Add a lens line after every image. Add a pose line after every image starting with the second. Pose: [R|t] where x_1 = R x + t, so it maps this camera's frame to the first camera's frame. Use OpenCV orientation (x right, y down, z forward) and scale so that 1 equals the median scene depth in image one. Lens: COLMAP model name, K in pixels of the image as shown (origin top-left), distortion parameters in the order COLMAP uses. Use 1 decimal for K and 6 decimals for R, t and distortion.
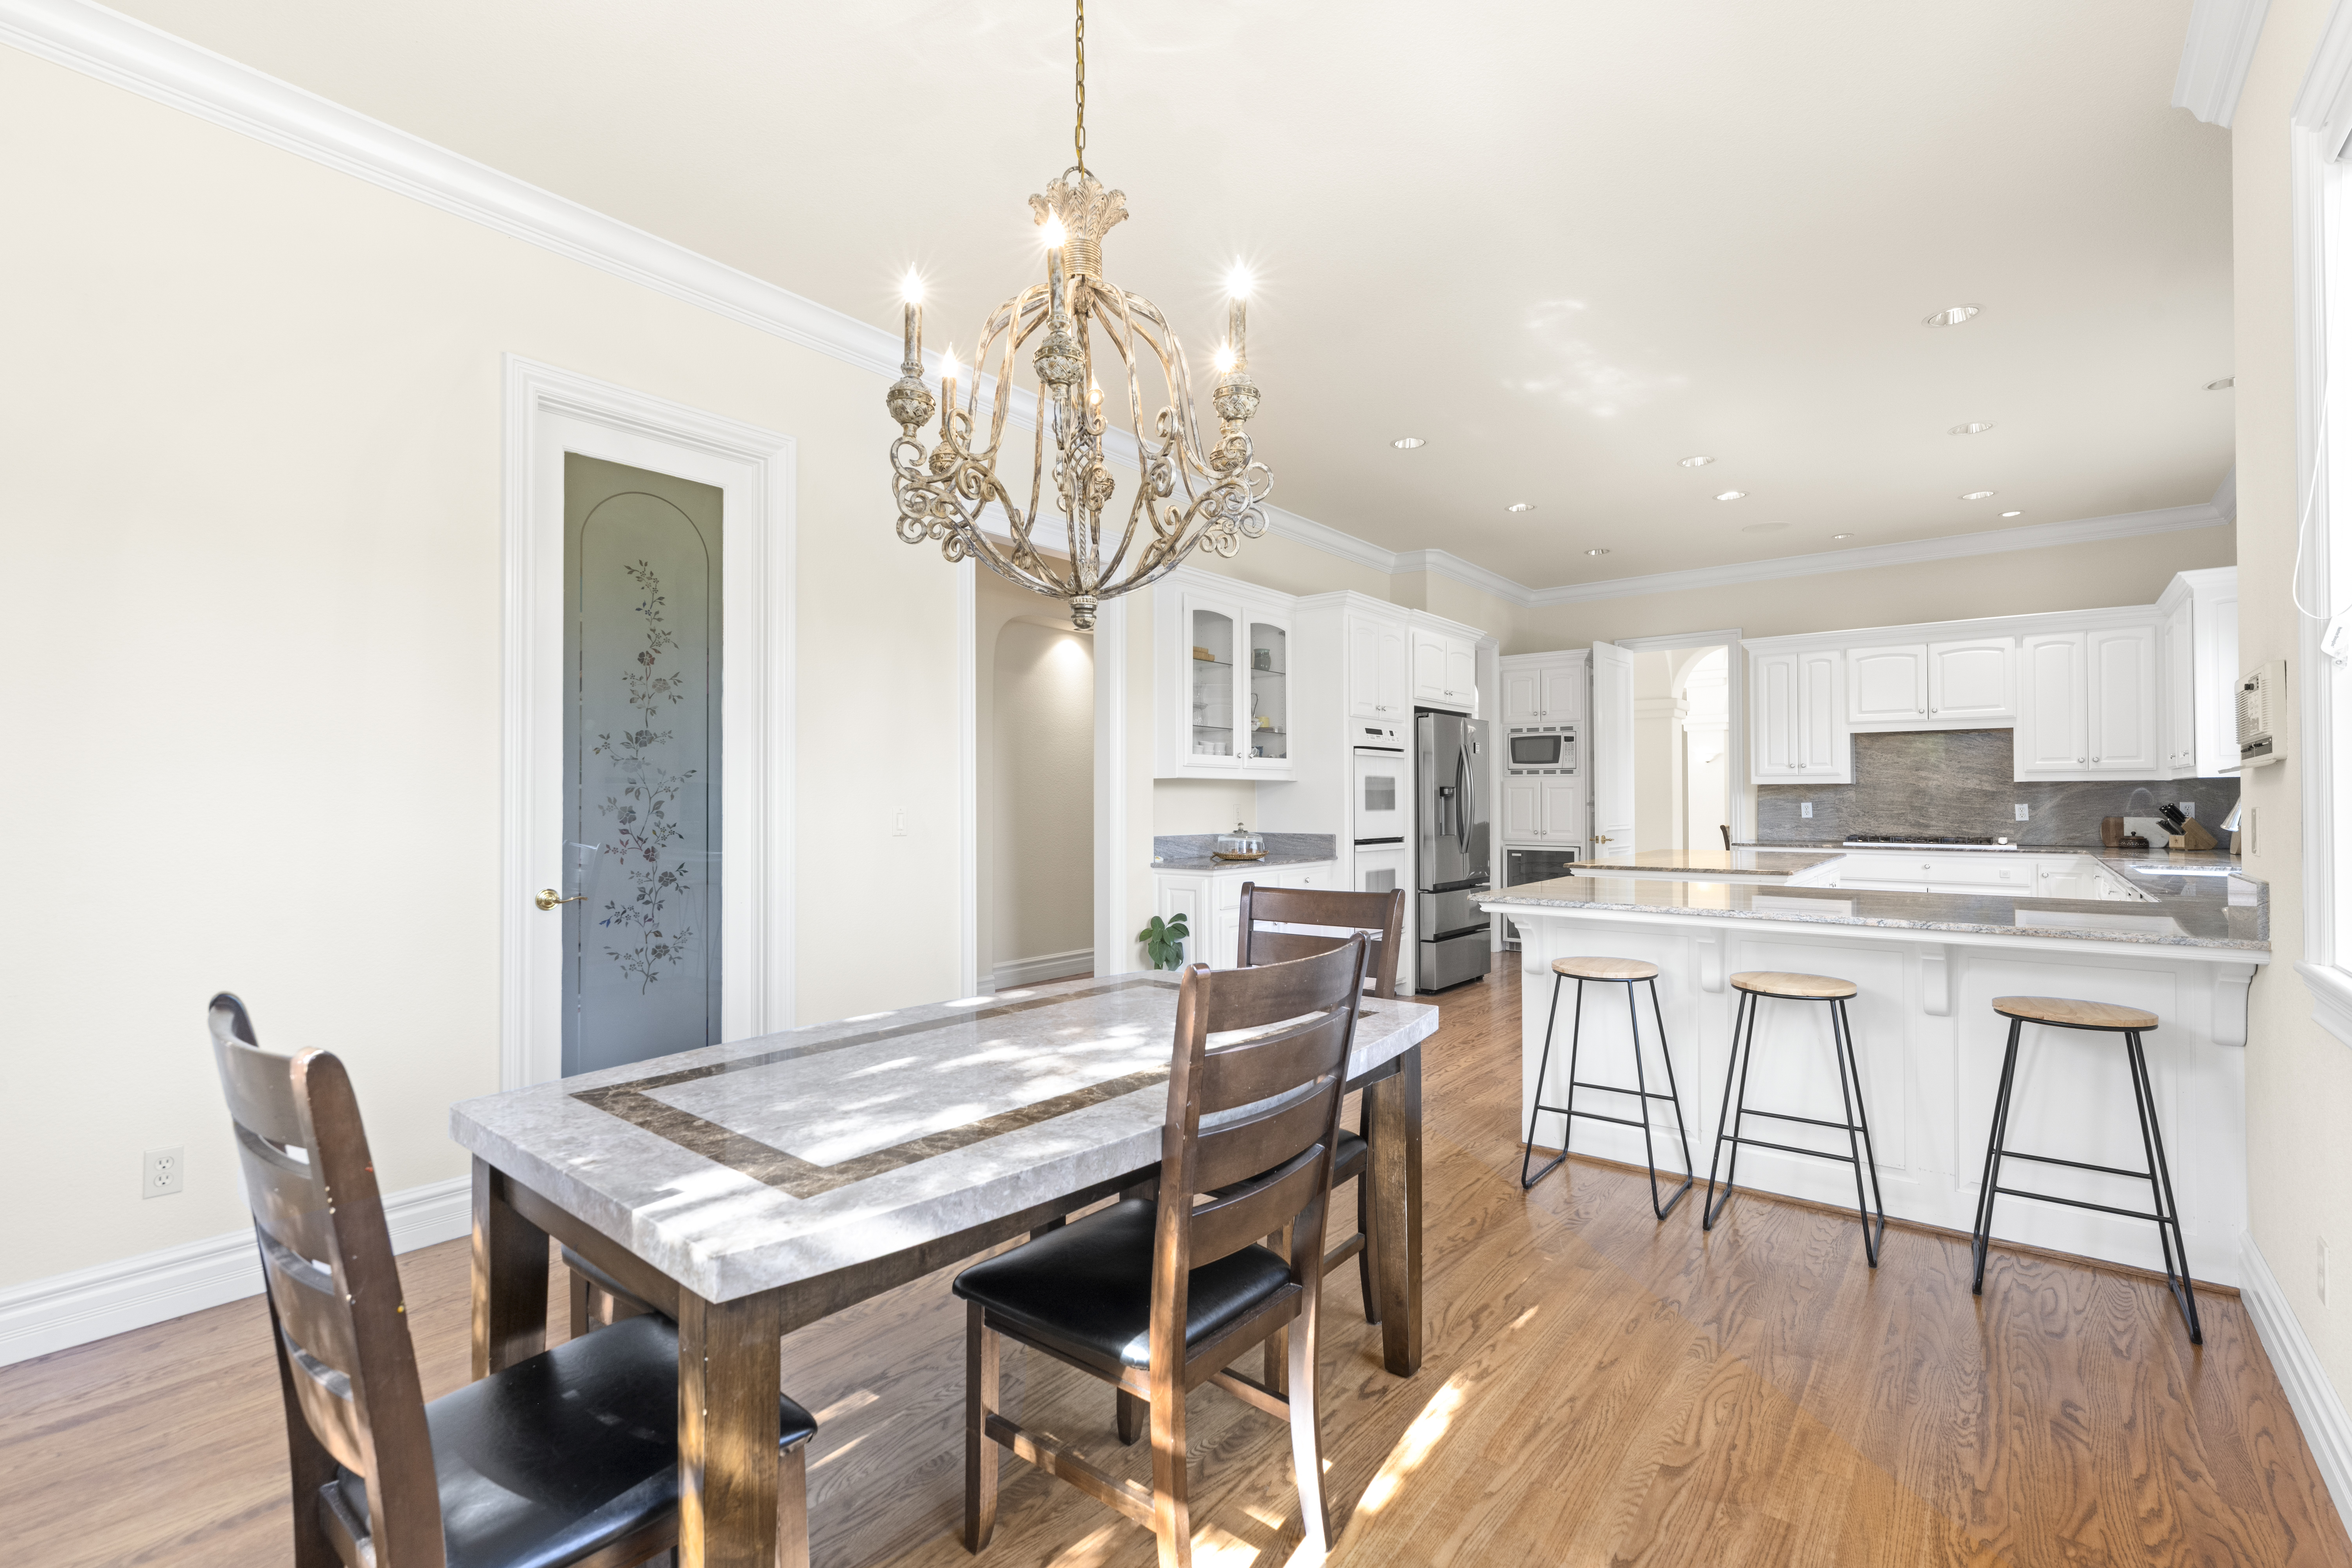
lens RADIAL K [[1038.3, 0, 1227.9], [0, 1038.3, 783.1], [0, 0, 1]] dist [-0.000254, -0.000145]
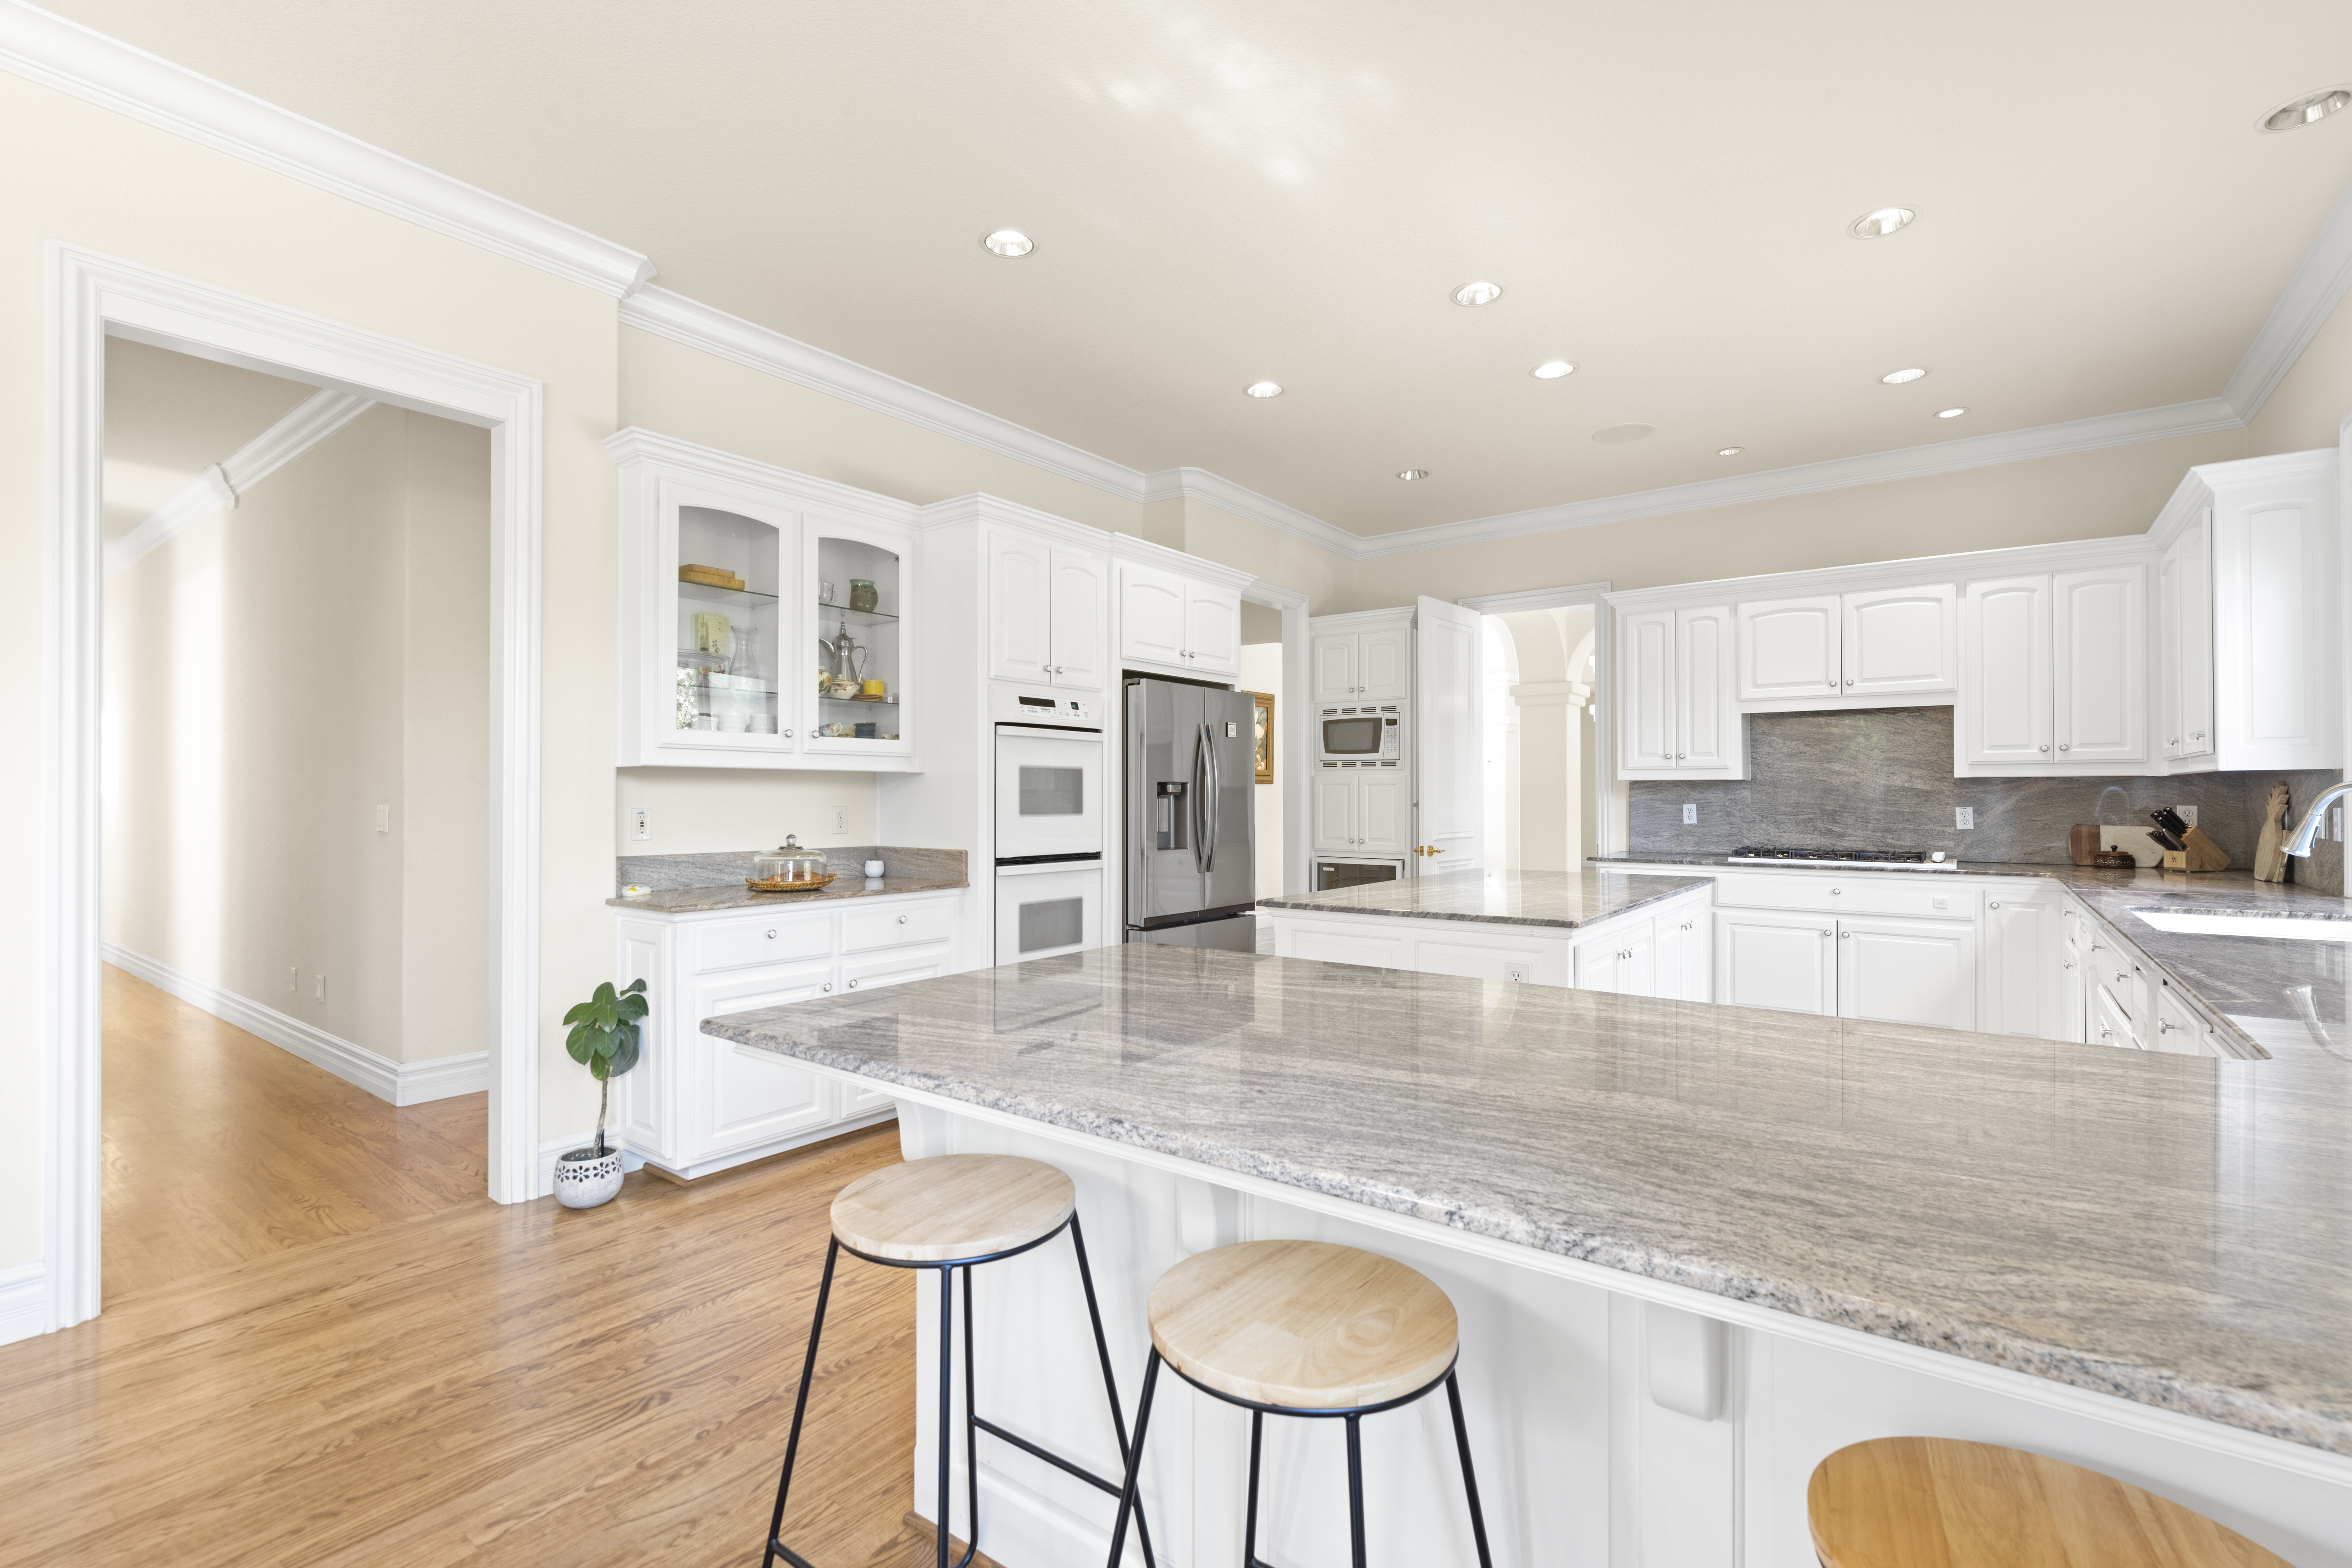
lens RADIAL K [[1055.1, 0, 1176.0], [0, 1055.1, 784.0], [0, 0, 1]] dist [-0.002419, -0.000003]
pose [[0.999979, 0.002632, 0.005878, 0.197343], [-0.002652, 0.999991, 0.003408, 0.002310], [-0.005869, -0.003424, 0.999977, 0.250721]]
